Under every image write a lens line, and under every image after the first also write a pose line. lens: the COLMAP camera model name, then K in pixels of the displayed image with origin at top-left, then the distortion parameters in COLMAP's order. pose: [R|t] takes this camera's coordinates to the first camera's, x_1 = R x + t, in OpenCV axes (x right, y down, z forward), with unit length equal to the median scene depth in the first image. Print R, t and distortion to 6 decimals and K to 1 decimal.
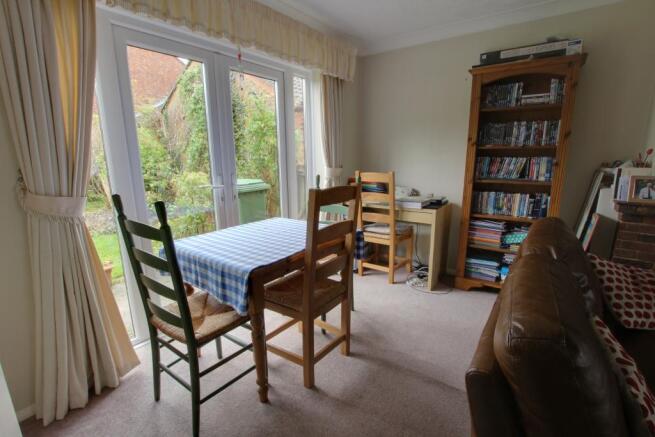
lens RADIAL K [[304.7, 0, 326.0], [0, 304.7, 220.9], [0, 0, 1]] dist [-0.029333, 0.003952]
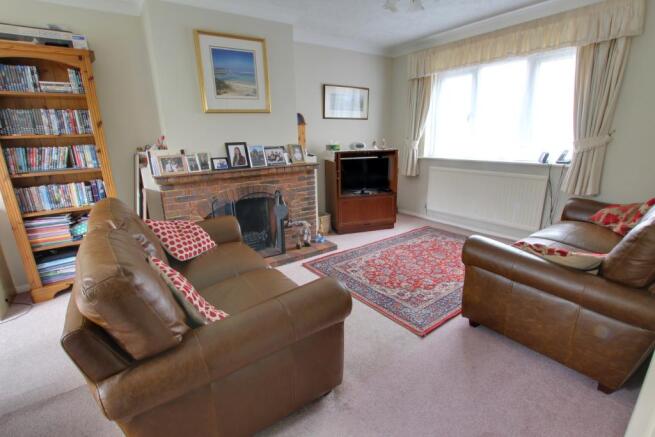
lens RADIAL K [[304.7, 0, 329.3], [0, 304.7, 220.5], [0, 0, 1]] dist [-0.029333, 0.003952]
pose [[0.303826, -0.255247, 0.917899, -0.038366], [0.220996, 0.956047, 0.192705, 0.025304], [-0.926742, 0.144303, 0.346880, -0.110857]]
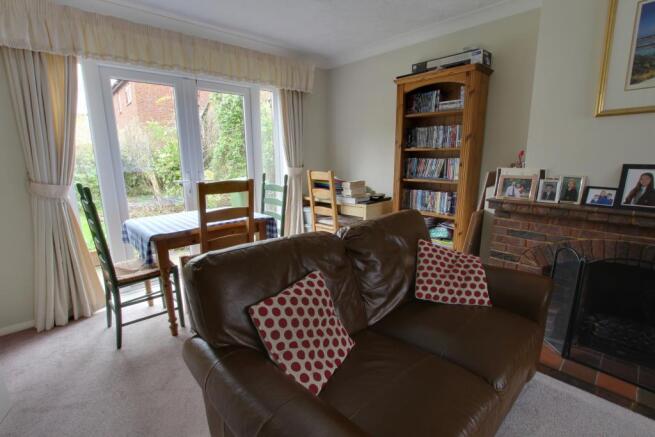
lens RADIAL K [[304.7, 0, 326.0], [0, 304.7, 220.5], [0, 0, 1]] dist [-0.029333, 0.003952]
pose [[0.984165, 0.037234, -0.173301, 0.457676], [-0.037449, 0.999296, 0.002027, 0.028165], [0.173255, 0.004495, 0.984867, -0.160209]]
